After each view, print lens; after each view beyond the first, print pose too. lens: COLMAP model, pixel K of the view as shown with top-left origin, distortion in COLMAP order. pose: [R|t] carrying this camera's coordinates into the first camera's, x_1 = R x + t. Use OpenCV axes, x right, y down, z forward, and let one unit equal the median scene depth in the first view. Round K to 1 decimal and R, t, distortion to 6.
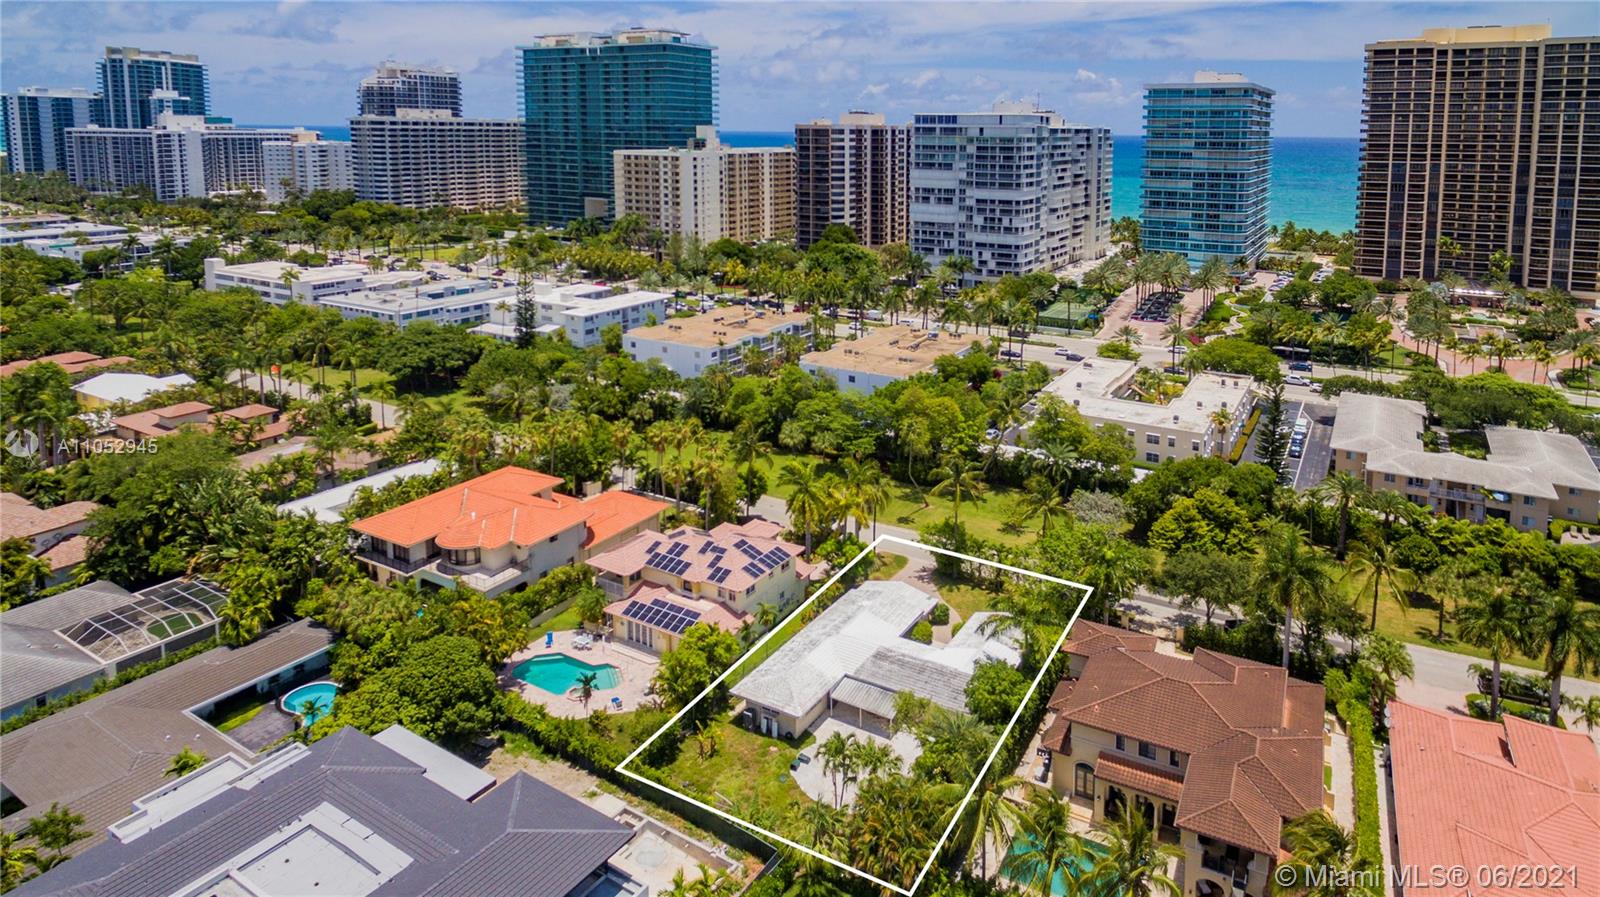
lens RADIAL K [[961.0, 0, 853.5], [0, 961.0, 242.9], [0, 0, 1]] dist [0.006466, 0.001912]
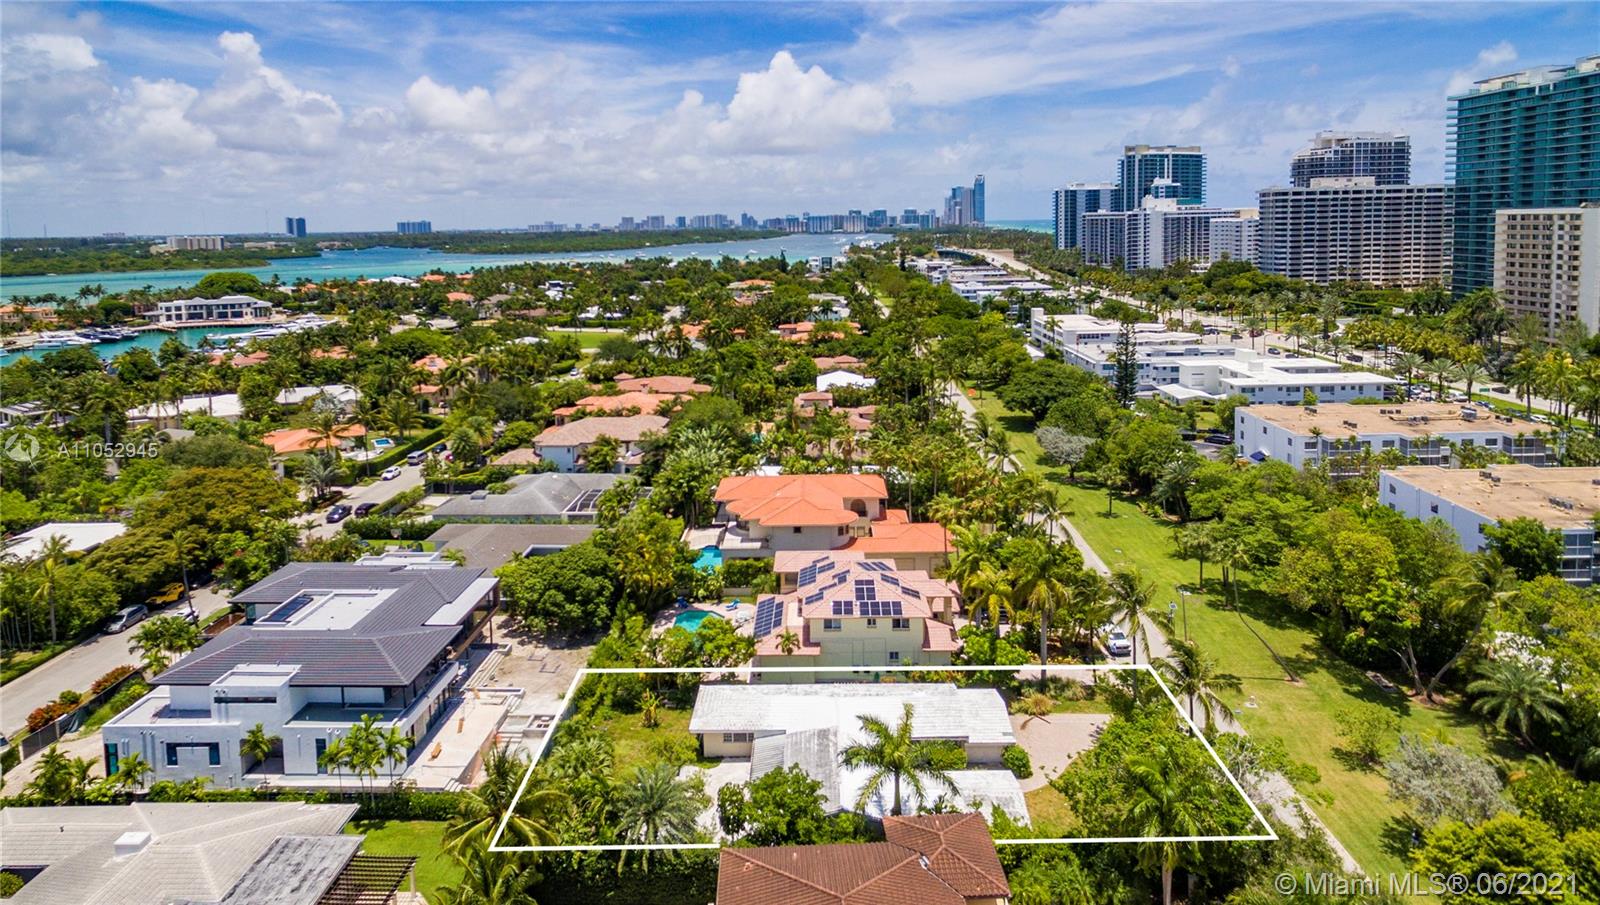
lens RADIAL K [[939.3, 0, 776.6], [0, 939.3, 302.5], [0, 0, 1]] dist [0.001825, -0.000082]
pose [[0.470773, 0.050767, -0.880792, 0.170991], [-0.071958, 0.997226, 0.019017, 0.008357], [0.879315, 0.054427, 0.473121, 0.129462]]
